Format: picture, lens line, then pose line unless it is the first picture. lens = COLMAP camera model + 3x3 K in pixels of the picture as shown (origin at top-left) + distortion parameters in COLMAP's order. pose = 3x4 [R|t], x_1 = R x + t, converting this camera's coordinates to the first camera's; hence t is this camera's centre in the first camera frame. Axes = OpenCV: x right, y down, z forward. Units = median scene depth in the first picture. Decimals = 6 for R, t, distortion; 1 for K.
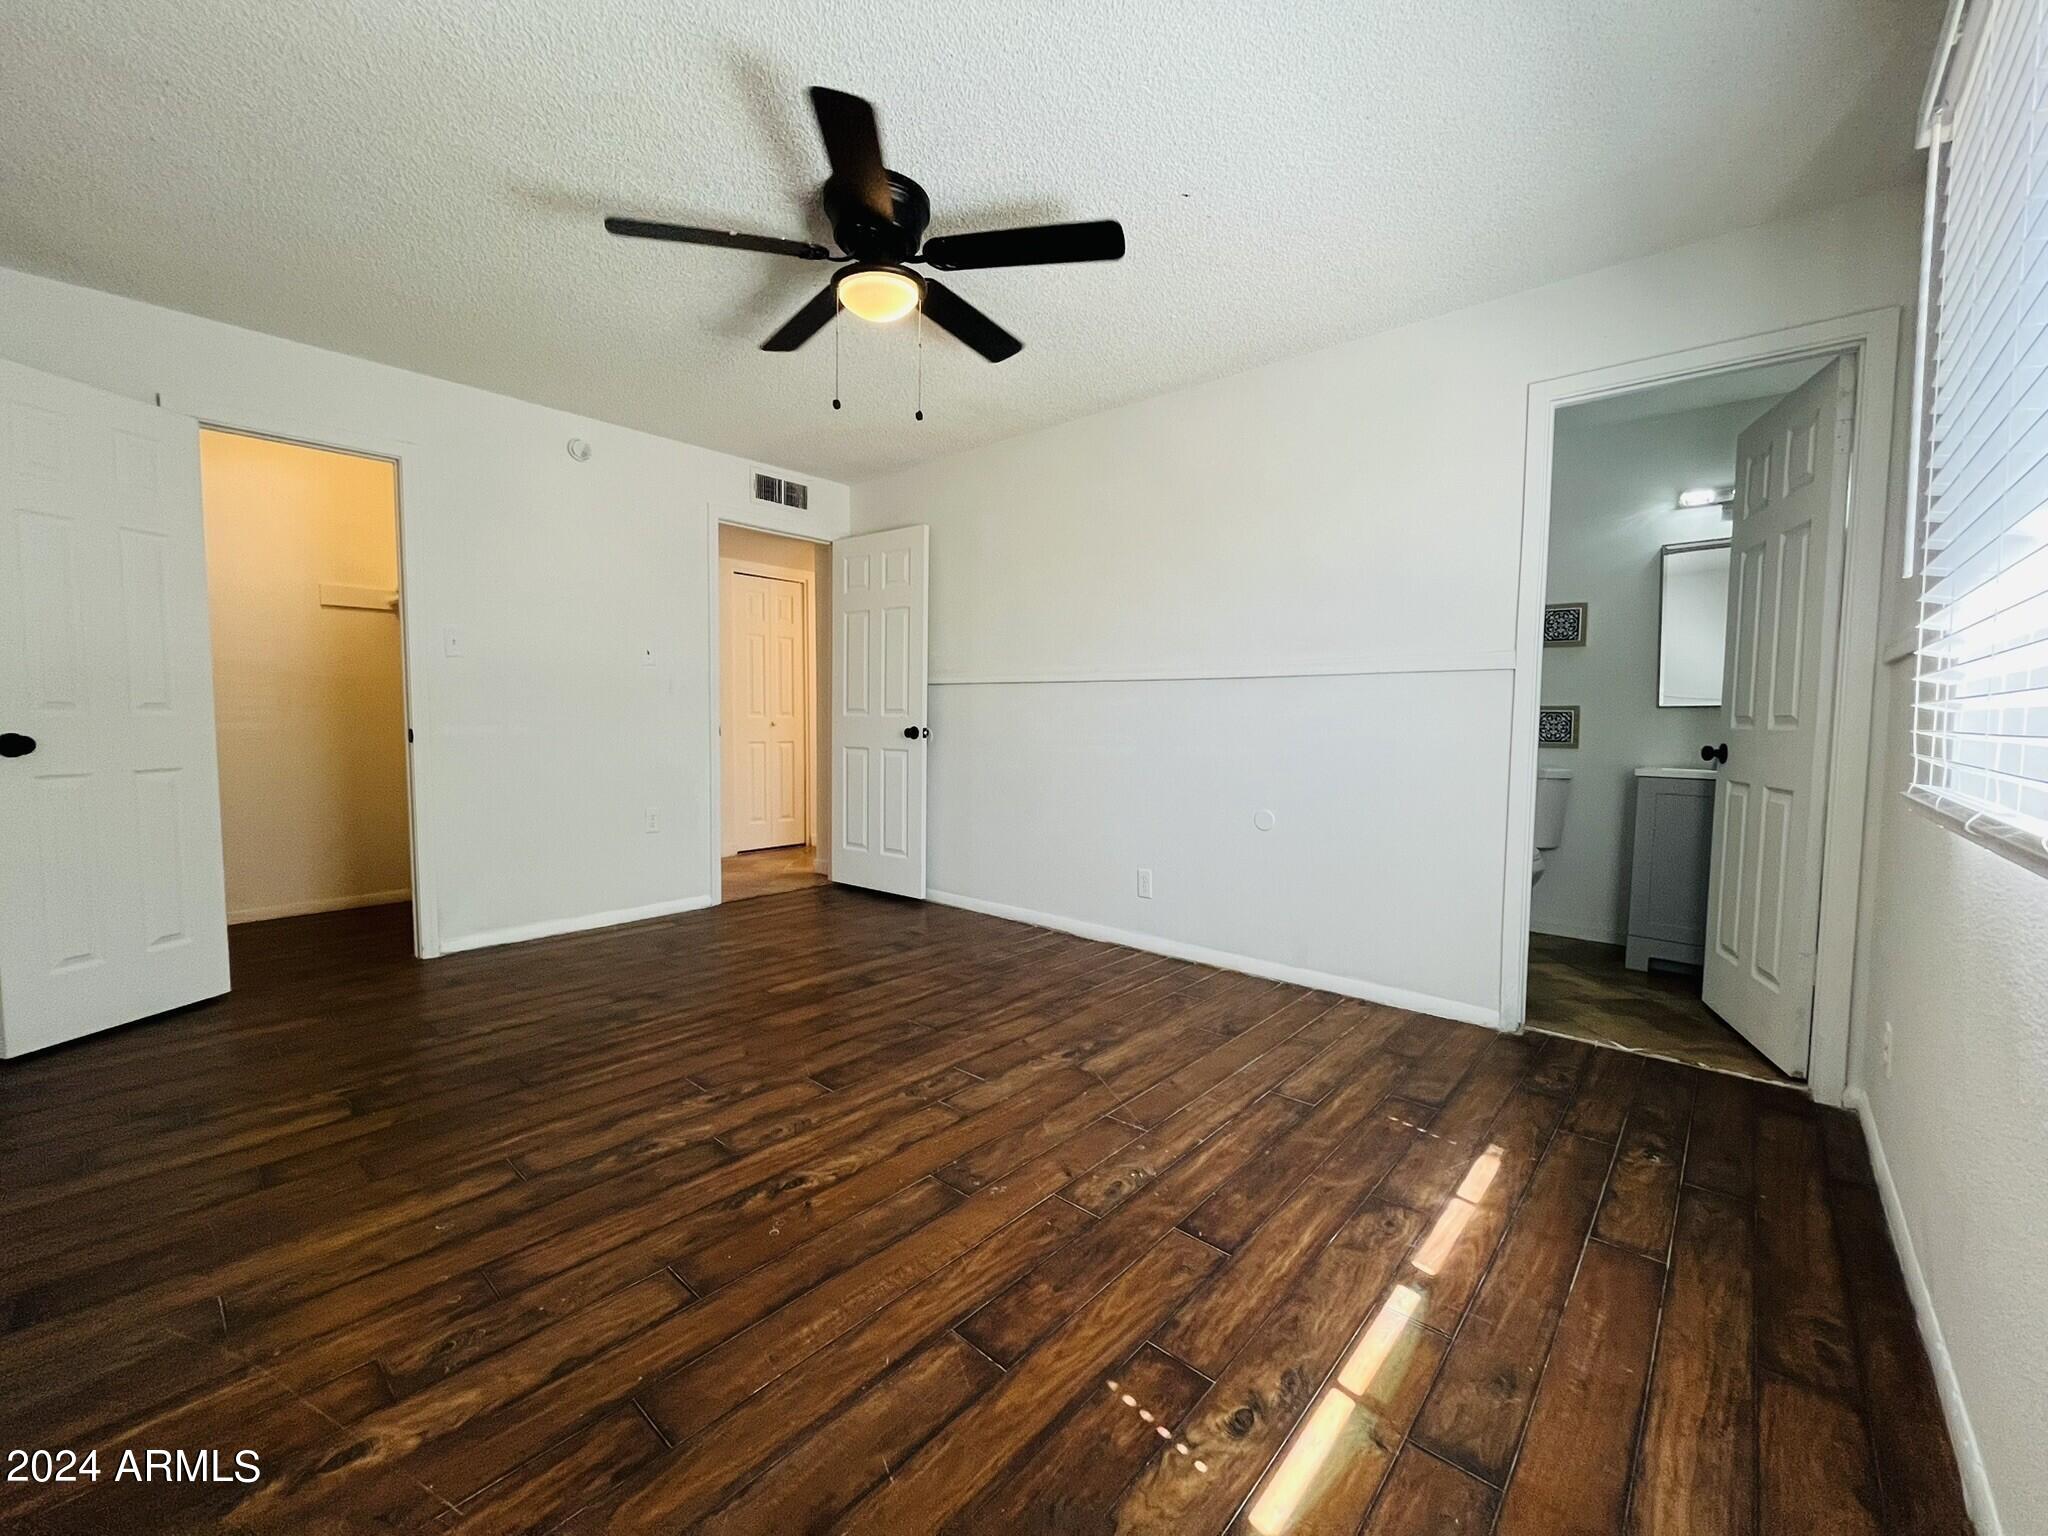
lens RADIAL K [[828.1, 0, 1023.3], [0, 828.1, 765.9], [0, 0, 1]] dist [0.003171, -0.000674]
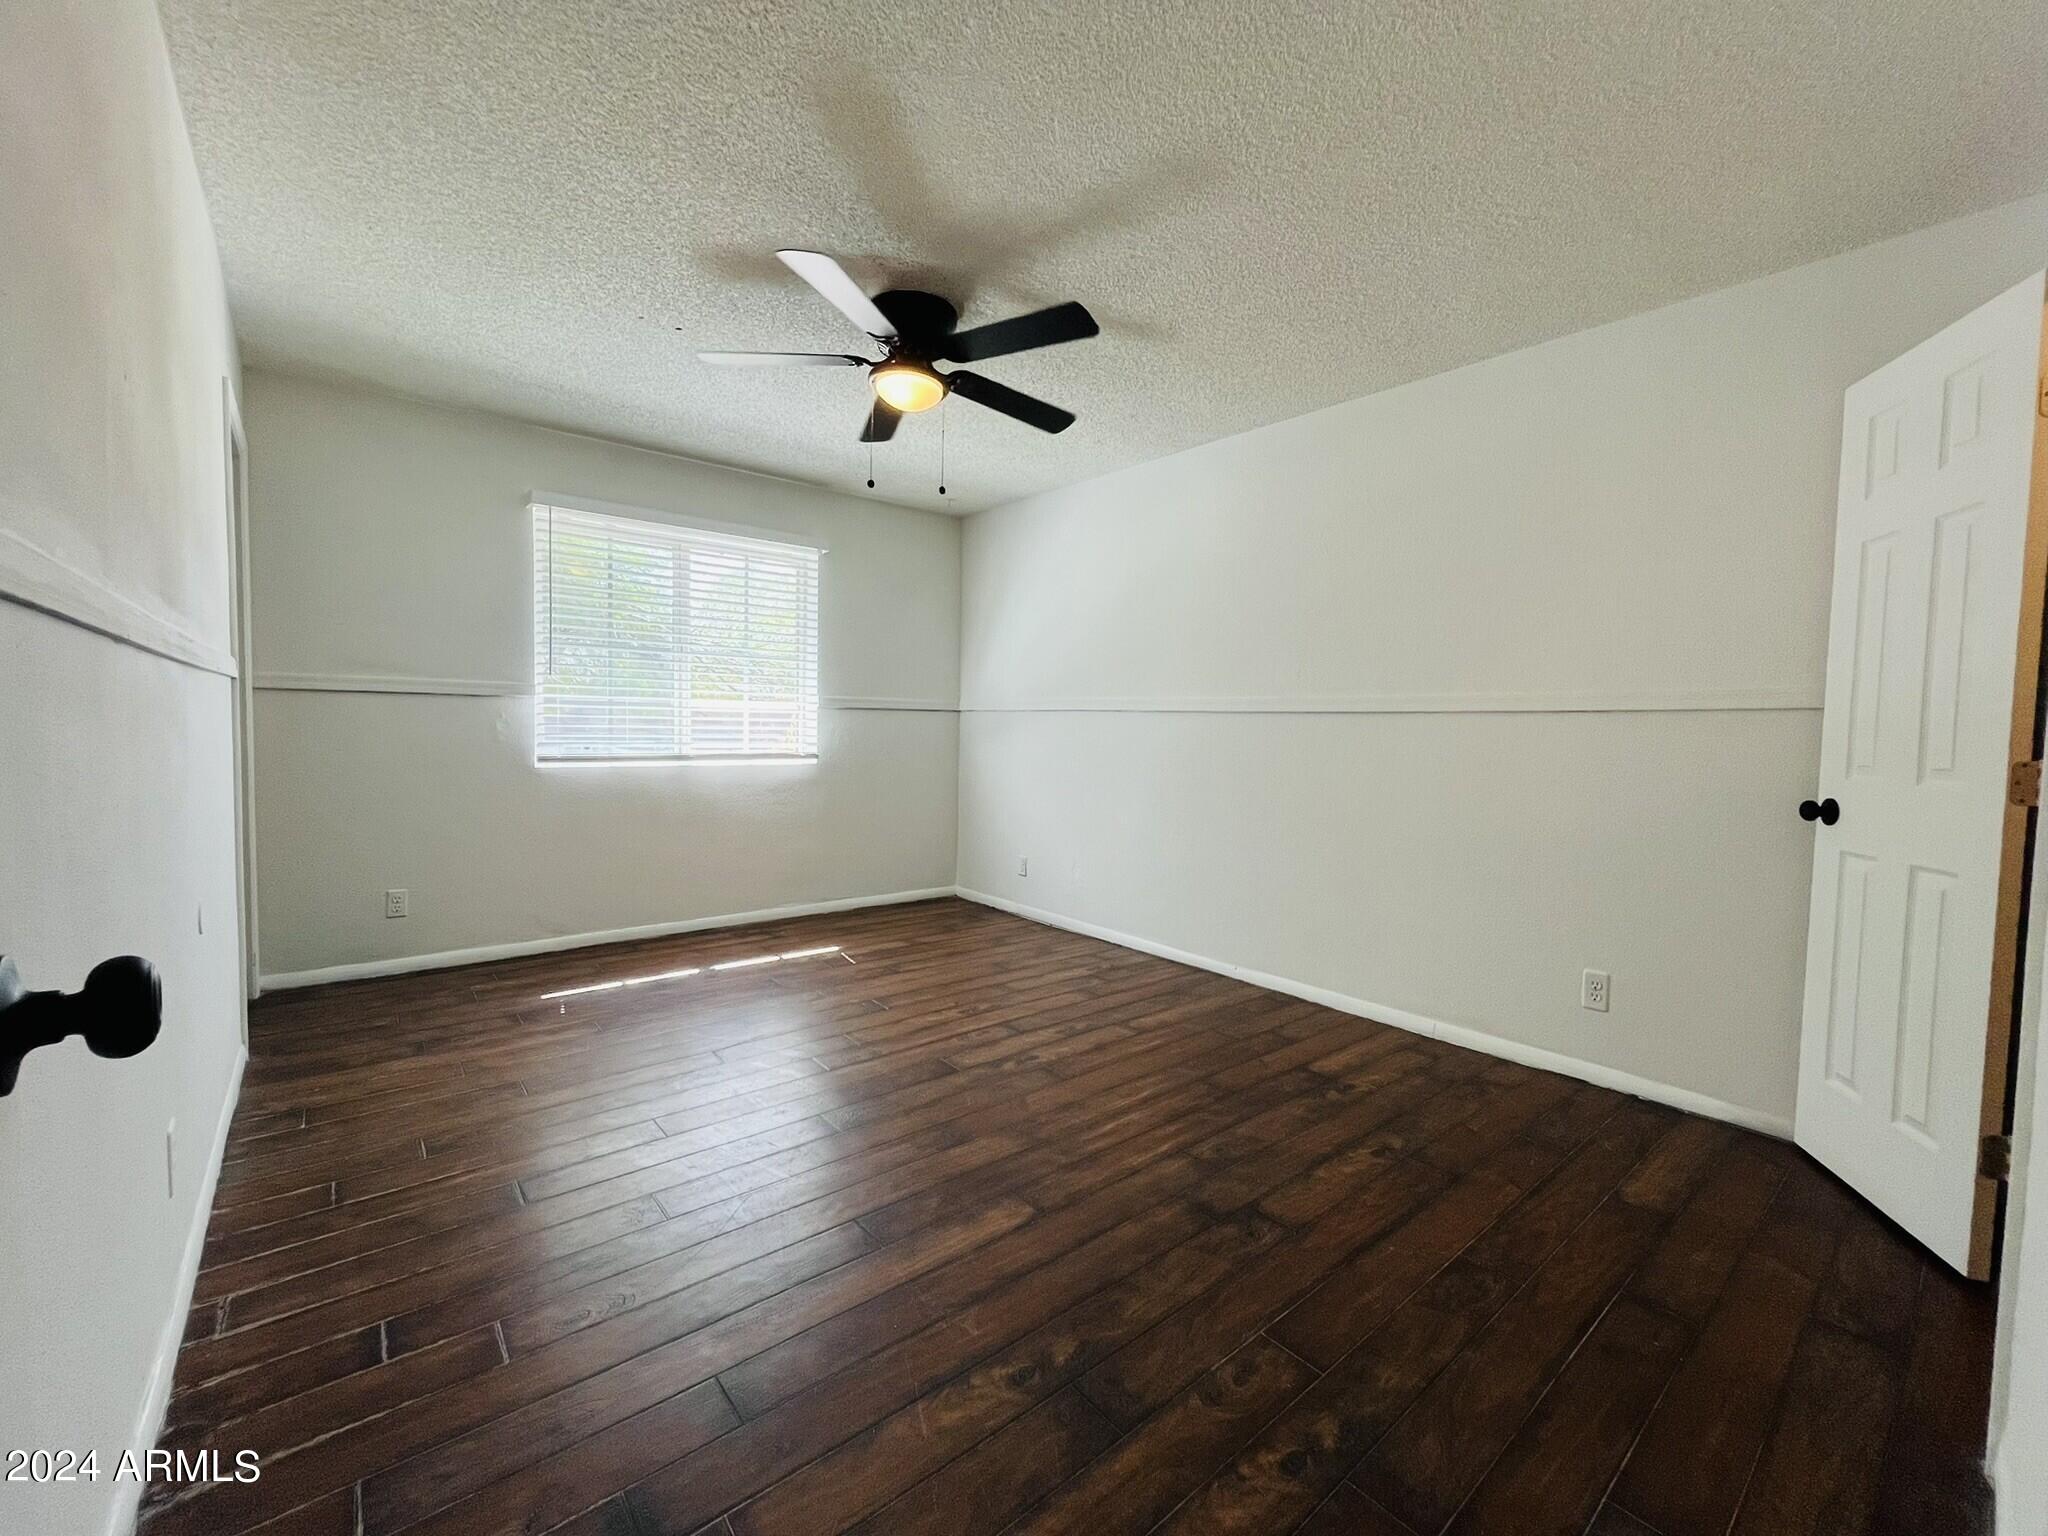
lens RADIAL K [[828.1, 0, 1021.9], [0, 828.1, 765.9], [0, 0, 1]] dist [0.003171, -0.000674]
pose [[-0.987762, -0.035941, 0.151772, -0.579028], [-0.018626, 0.993306, 0.114003, -0.190236], [-0.154853, 0.109781, -0.981819, 2.380748]]
